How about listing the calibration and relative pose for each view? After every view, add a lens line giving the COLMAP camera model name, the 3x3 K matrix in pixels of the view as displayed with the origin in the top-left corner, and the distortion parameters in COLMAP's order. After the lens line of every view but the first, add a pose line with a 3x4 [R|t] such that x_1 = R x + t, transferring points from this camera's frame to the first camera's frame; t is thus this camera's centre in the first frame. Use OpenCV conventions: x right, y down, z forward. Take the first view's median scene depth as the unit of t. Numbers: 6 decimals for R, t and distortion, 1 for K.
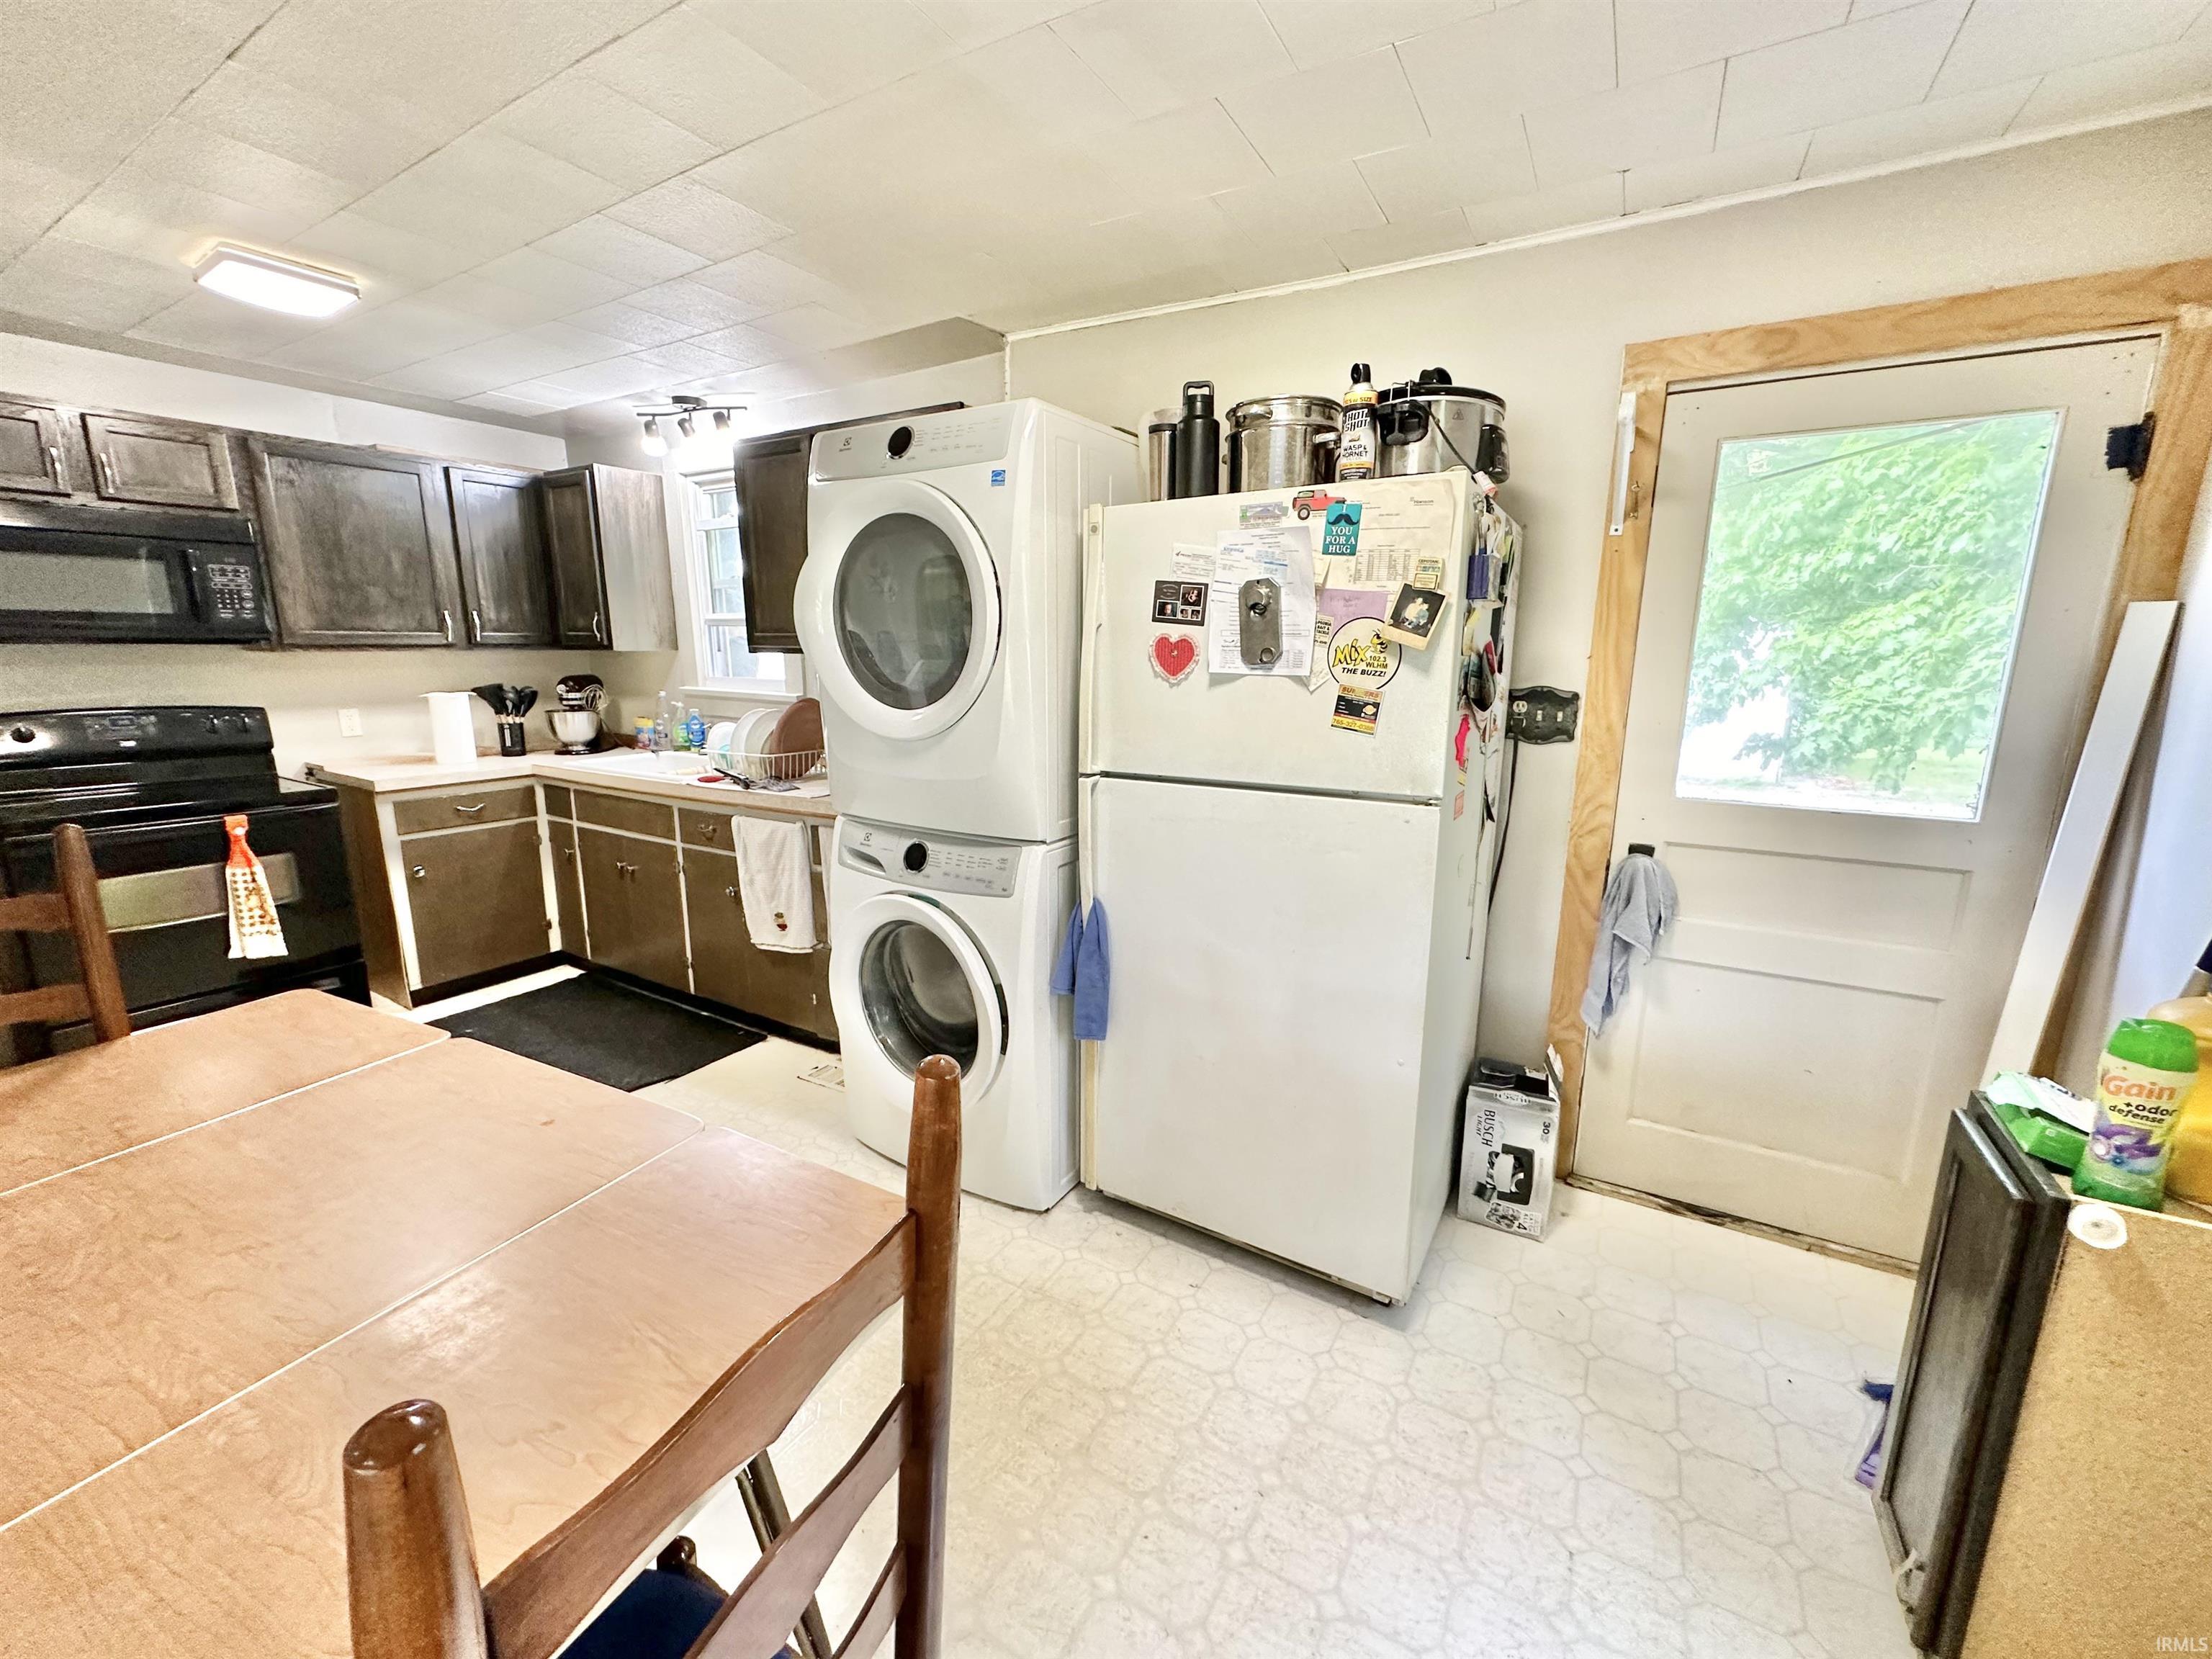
lens RADIAL K [[880.1, 0, 1101.8], [0, 880.1, 824.5], [0, 0, 1]] dist [0.002719, 0.000671]
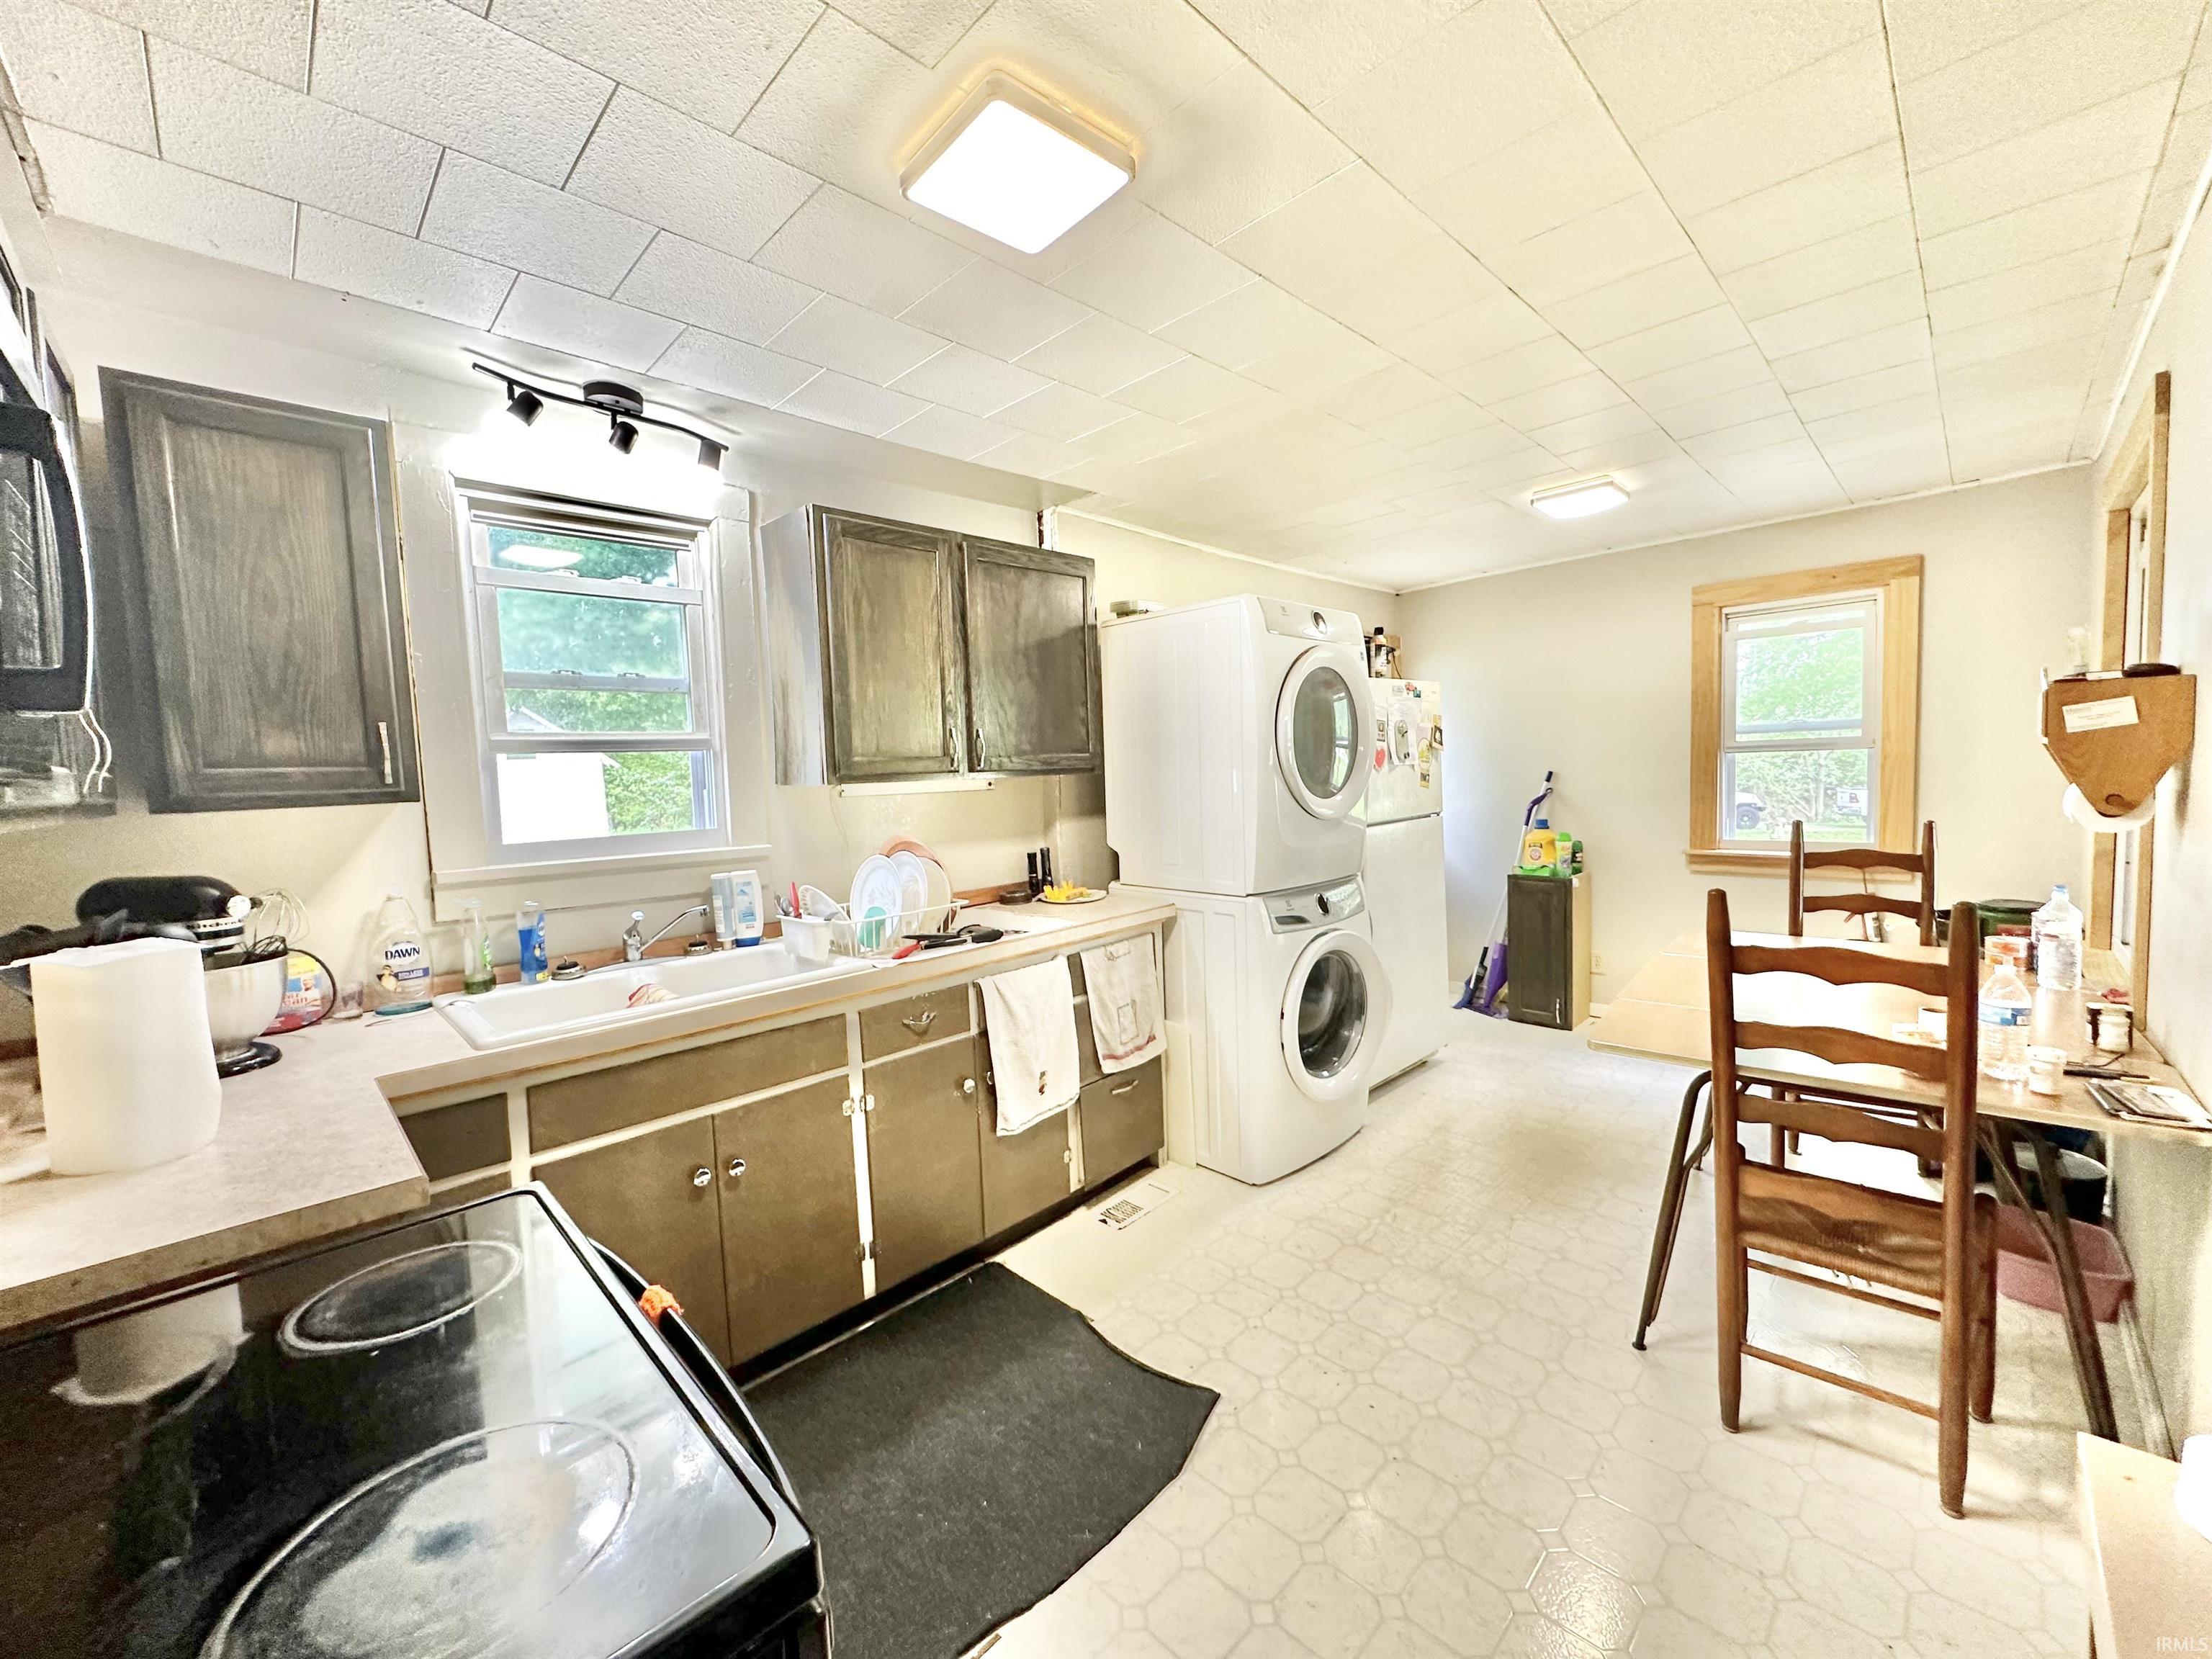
lens RADIAL K [[880.1, 0, 1108.4], [0, 880.1, 825.0], [0, 0, 1]] dist [0.002719, 0.000671]
pose [[0.243565, -0.079675, 0.966606, -1.081190], [0.230629, 0.972791, 0.022071, -0.129093], [-0.942065, 0.217552, 0.255313, 0.622538]]
